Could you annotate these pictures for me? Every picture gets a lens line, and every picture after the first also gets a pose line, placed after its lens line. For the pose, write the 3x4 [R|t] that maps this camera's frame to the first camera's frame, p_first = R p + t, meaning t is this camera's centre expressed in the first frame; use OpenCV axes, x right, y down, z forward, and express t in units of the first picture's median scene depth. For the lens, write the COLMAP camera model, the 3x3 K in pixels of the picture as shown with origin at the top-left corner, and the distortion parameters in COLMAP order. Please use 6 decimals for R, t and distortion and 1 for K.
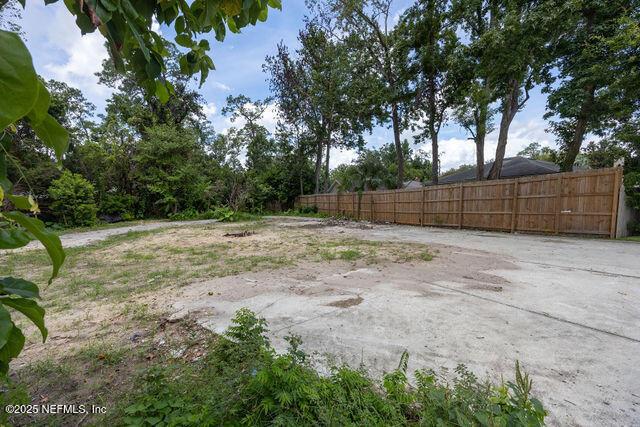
lens RADIAL K [[247.4, 0, 321.8], [0, 247.4, 211.3], [0, 0, 1]] dist [0.009417, 0.000099]
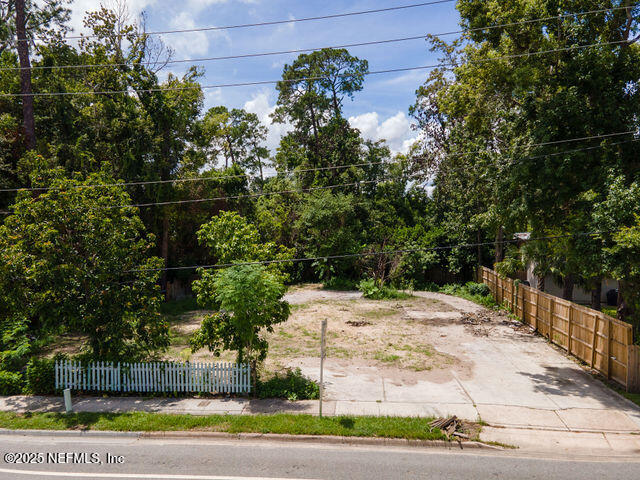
lens RADIAL K [[476.6, 0, 317.3], [0, 476.6, 240.2], [0, 0, 1]] dist [0.025435, 0.021322]
pose [[0.811961, 0.035269, -0.582645, 0.376659], [-0.035238, 0.999314, 0.011385, -0.147671], [0.582646, 0.011287, 0.812647, -0.436061]]
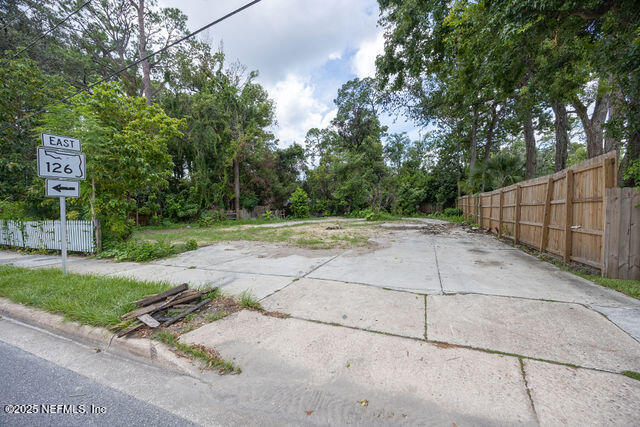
lens RADIAL K [[247.4, 0, 324.6], [0, 247.4, 209.9], [0, 0, 1]] dist [0.009417, 0.000099]
pose [[0.629988, 0.019788, -0.776352, 0.356328], [-0.027517, 0.999616, 0.003149, -0.007381], [0.776117, 0.019379, 0.630291, 0.025369]]
